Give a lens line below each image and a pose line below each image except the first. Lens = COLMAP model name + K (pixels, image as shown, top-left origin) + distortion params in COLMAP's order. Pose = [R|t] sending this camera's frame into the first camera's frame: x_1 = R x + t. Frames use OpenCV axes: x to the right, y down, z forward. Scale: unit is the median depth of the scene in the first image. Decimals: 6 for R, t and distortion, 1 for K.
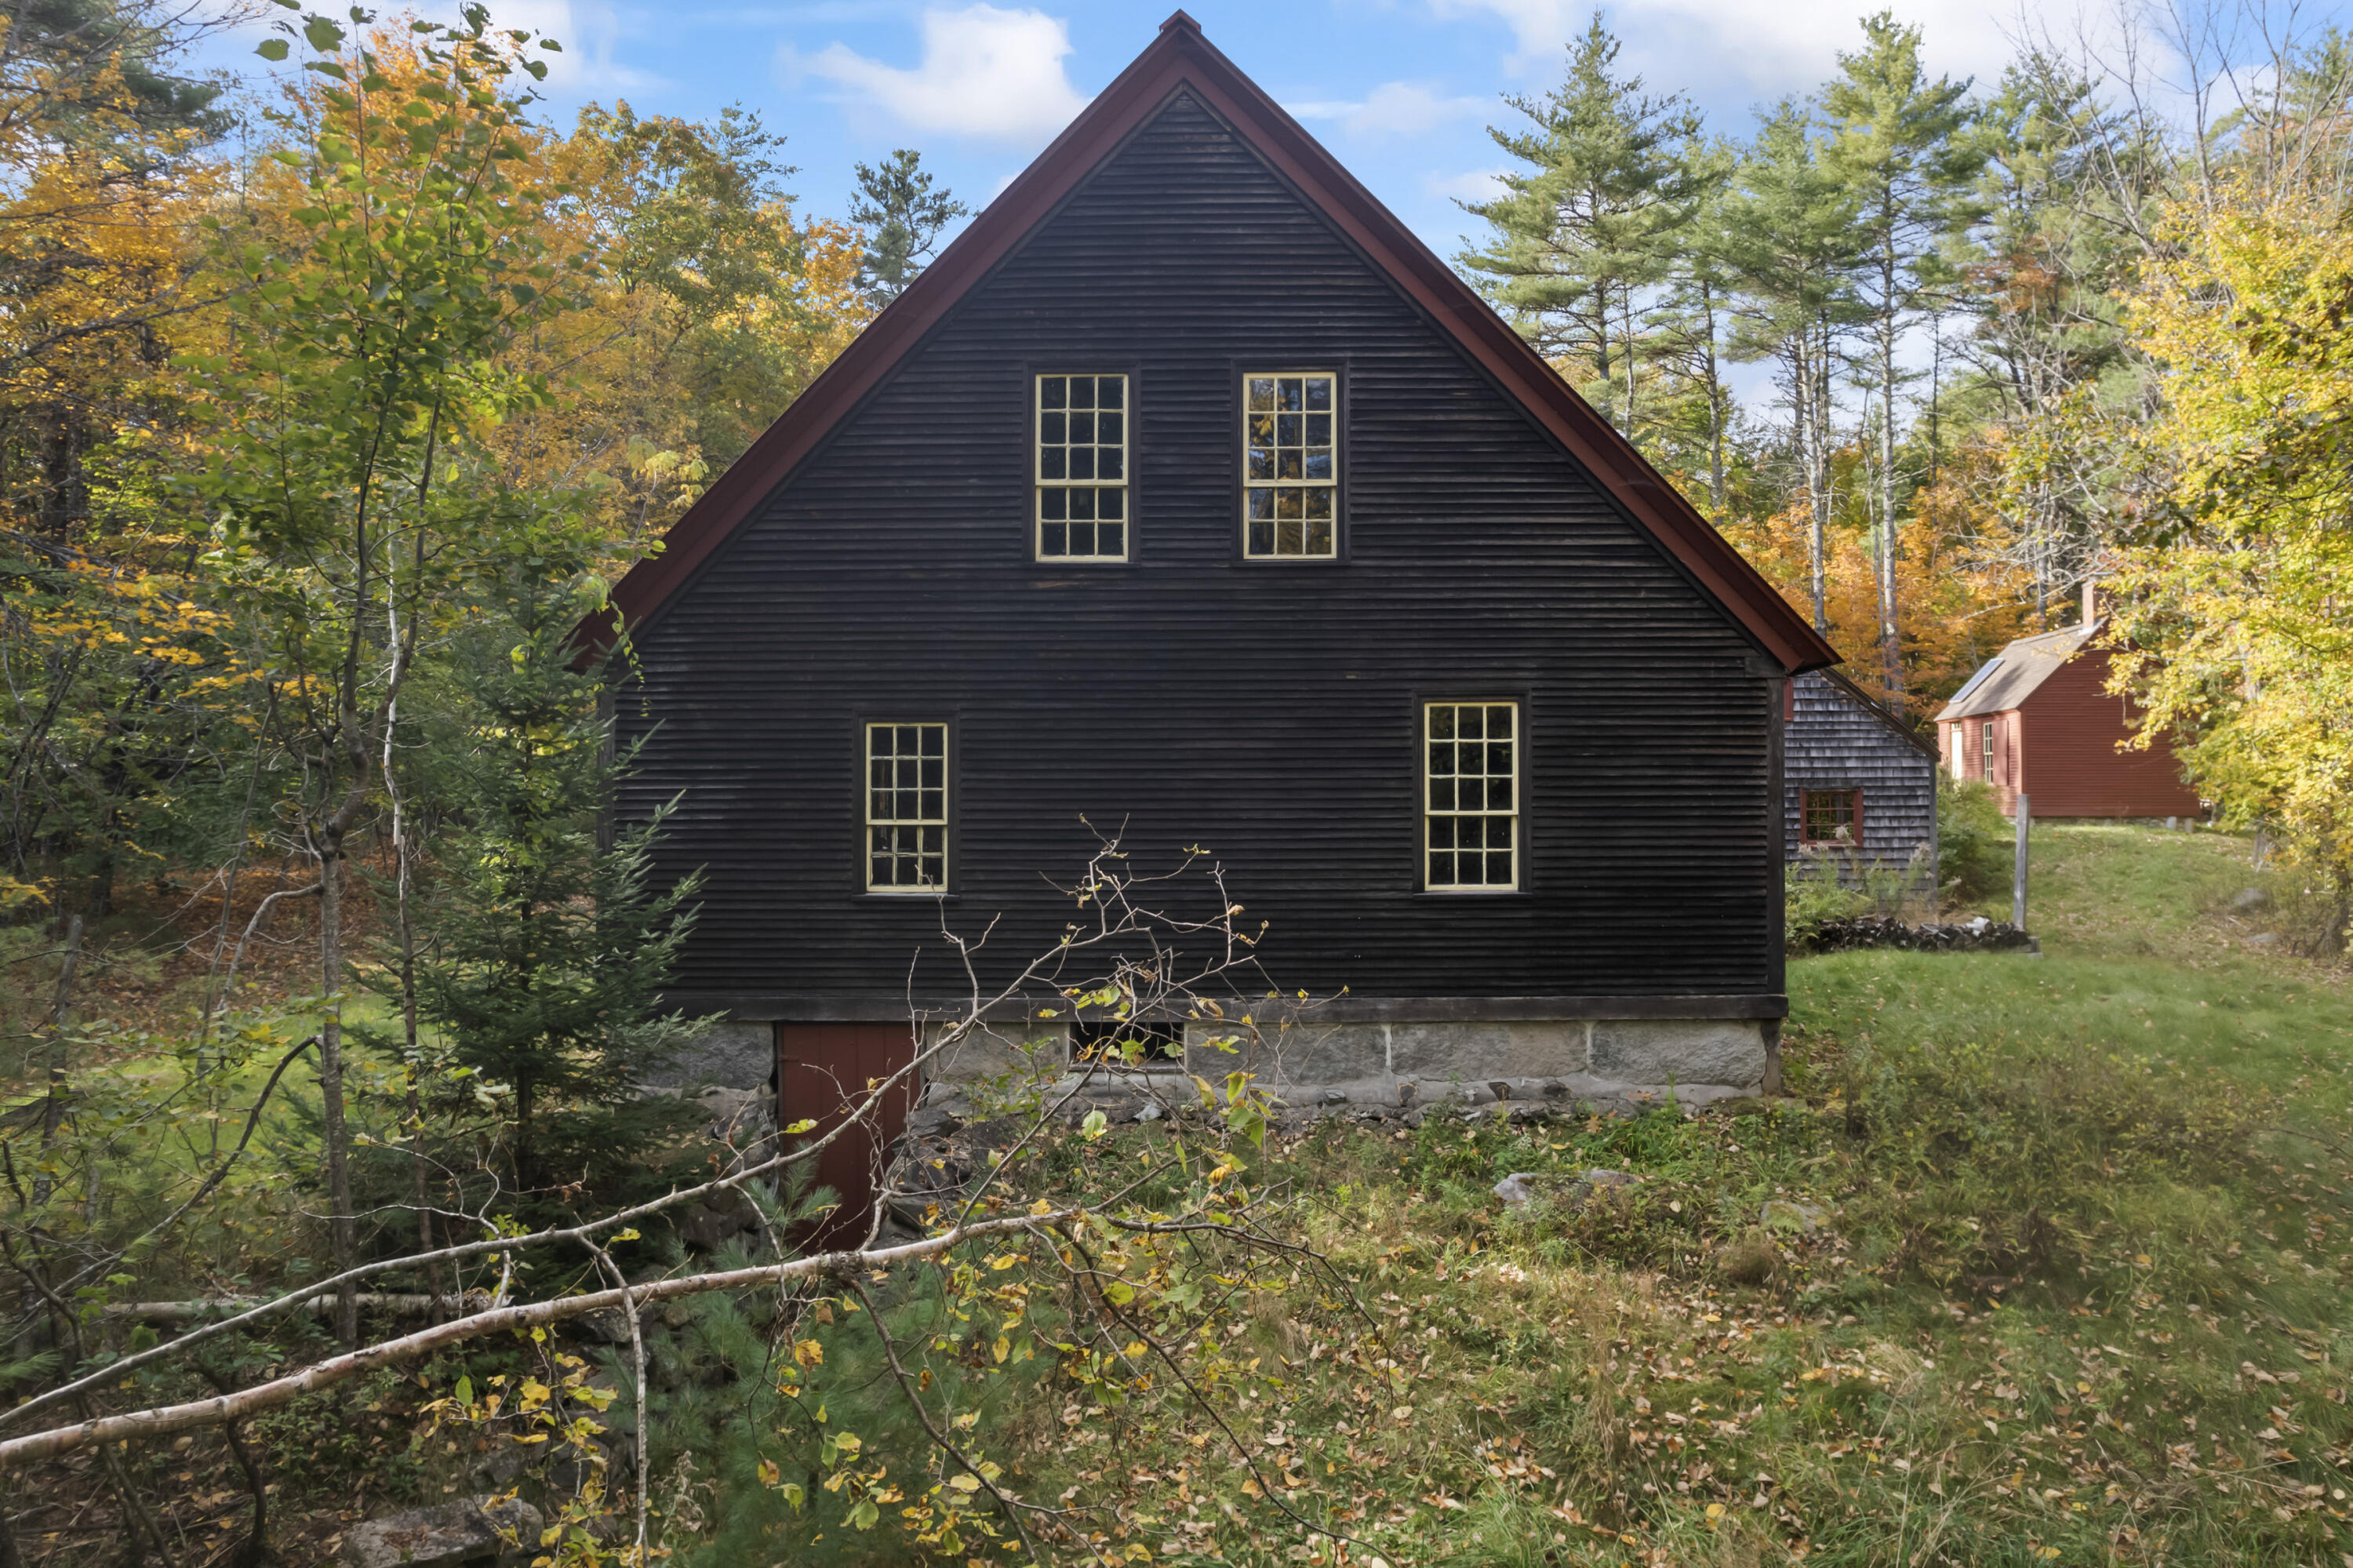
lens RADIAL K [[1534.7, 0, 1176.5], [0, 1534.7, 784.0], [0, 0, 1]] dist [-0.044731, 0.000303]
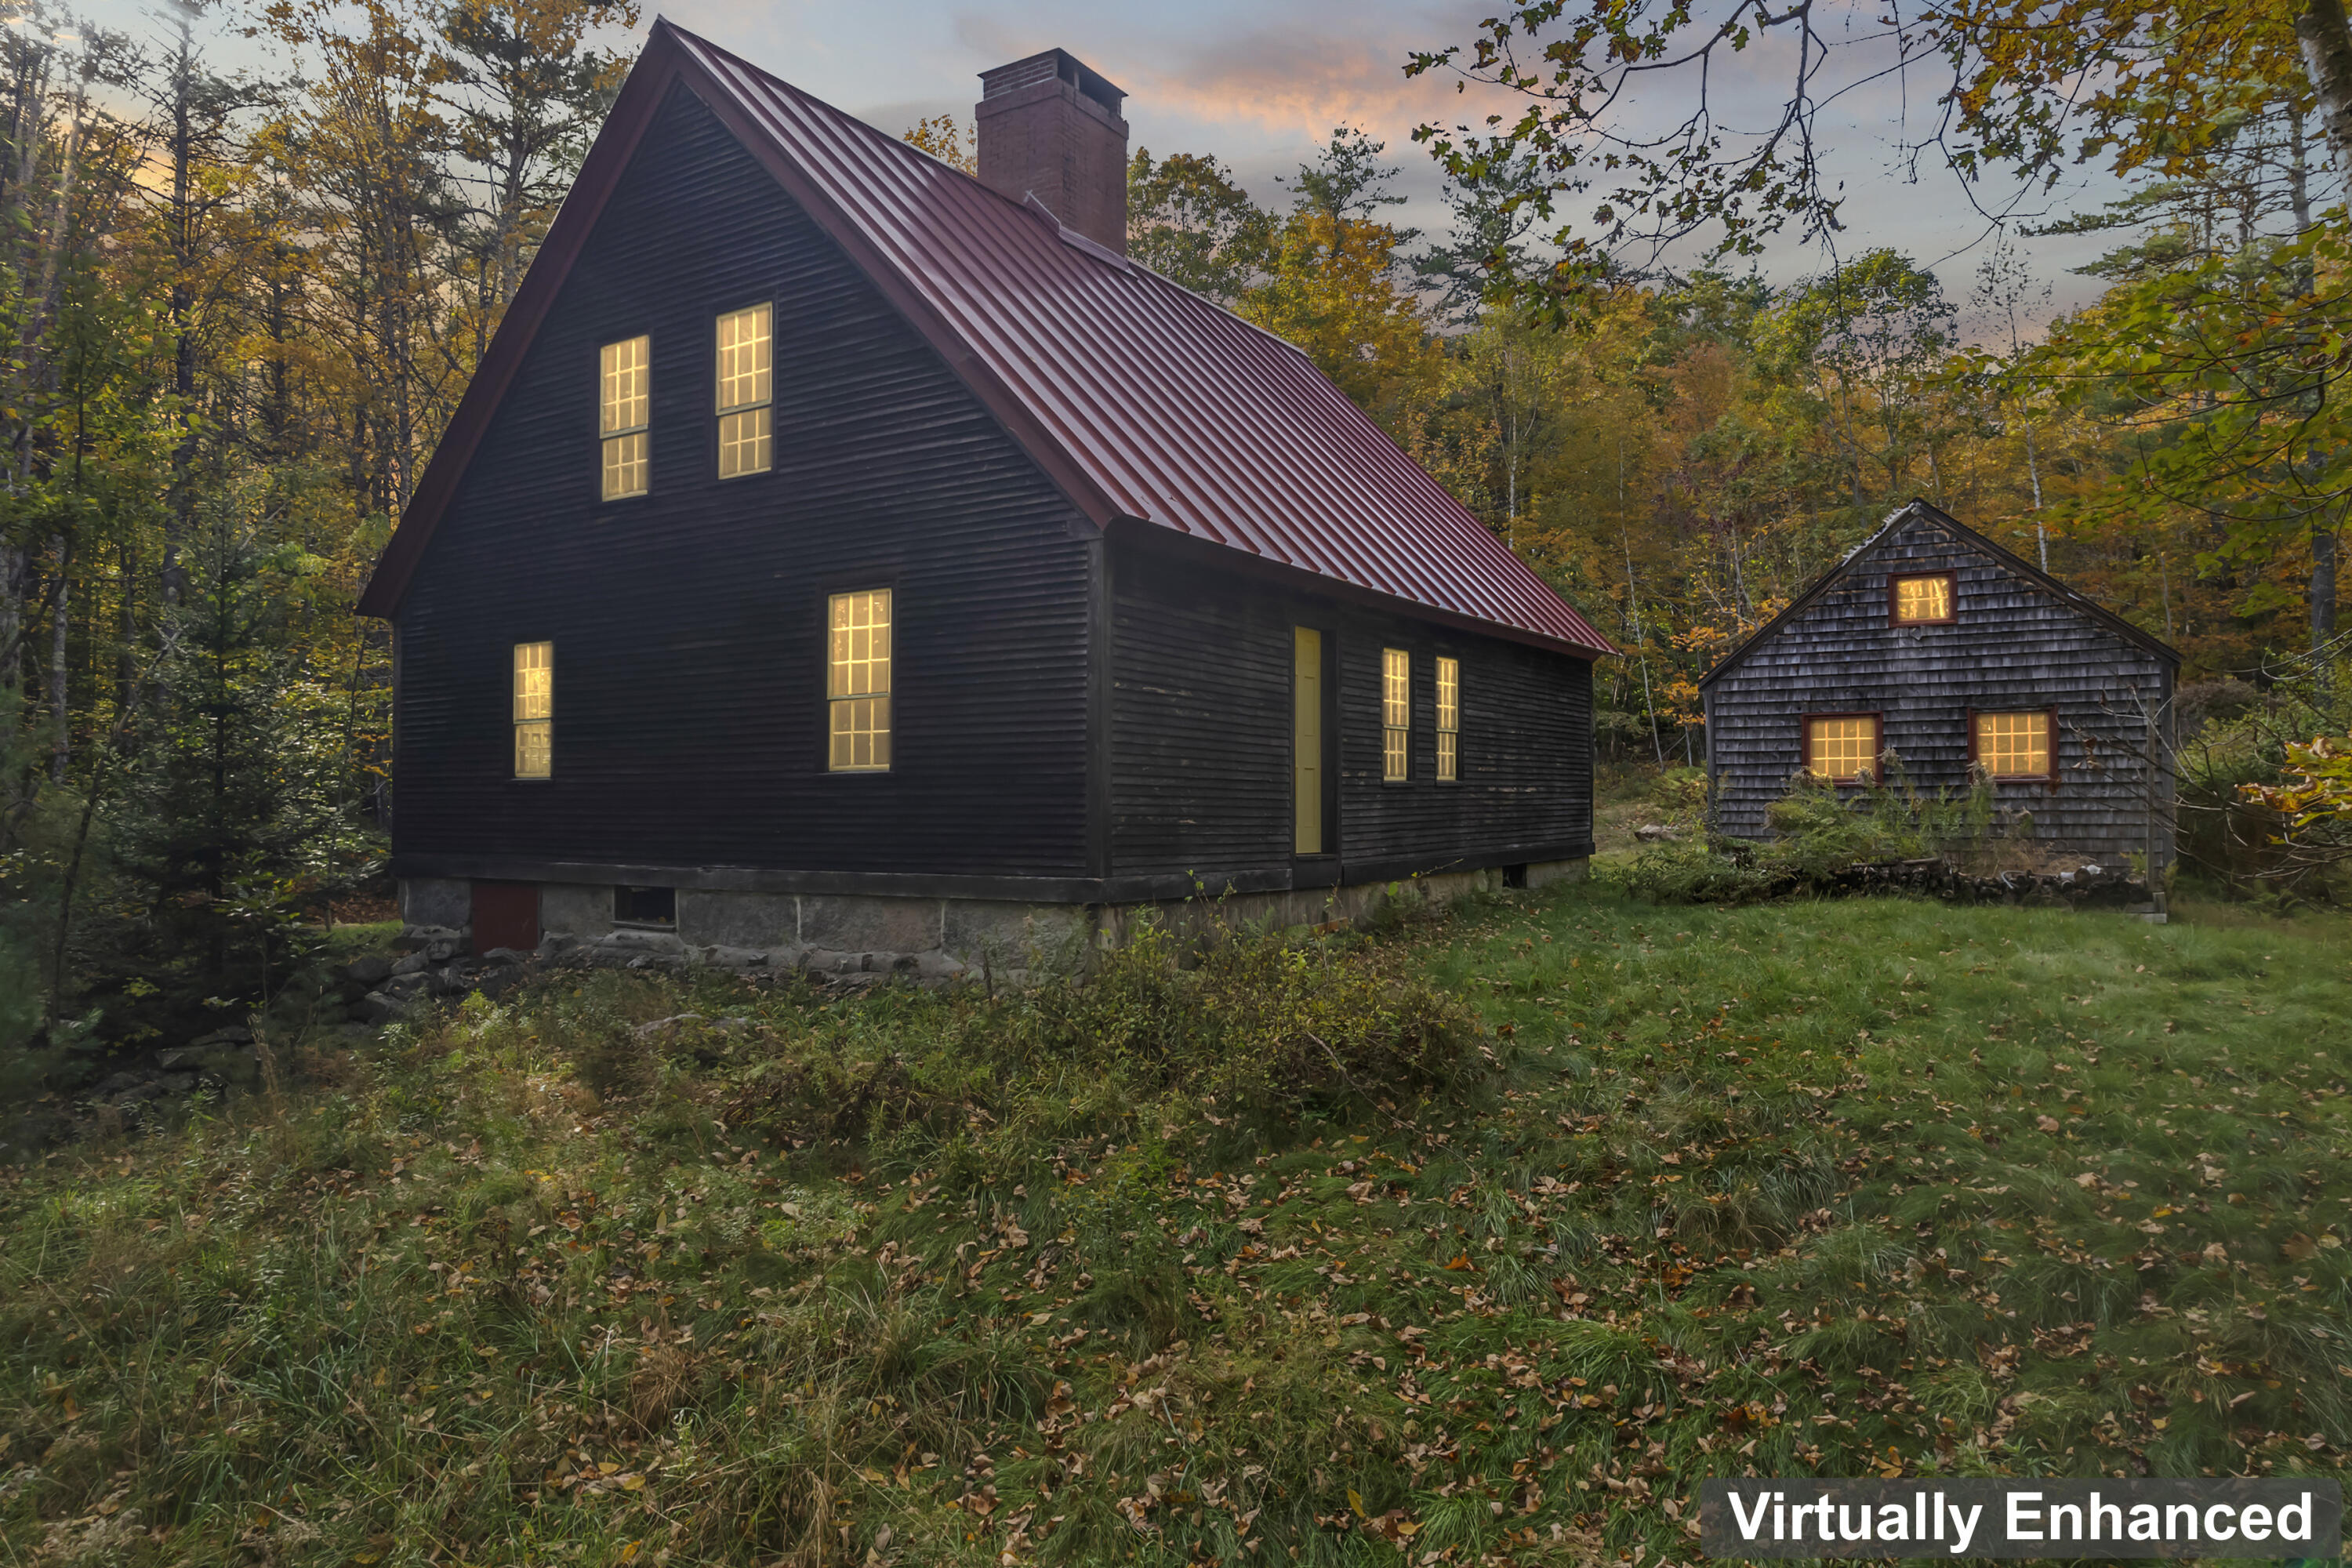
lens RADIAL K [[1534.0, 0, 1176.0], [0, 1534.0, 784.0], [0, 0, 1]] dist [-0.044731, 0.000303]
pose [[0.849079, -0.006747, -0.528222, 0.691994], [0.005314, 0.999977, -0.004231, 0.062841], [0.528239, 0.000785, 0.849096, 0.169279]]
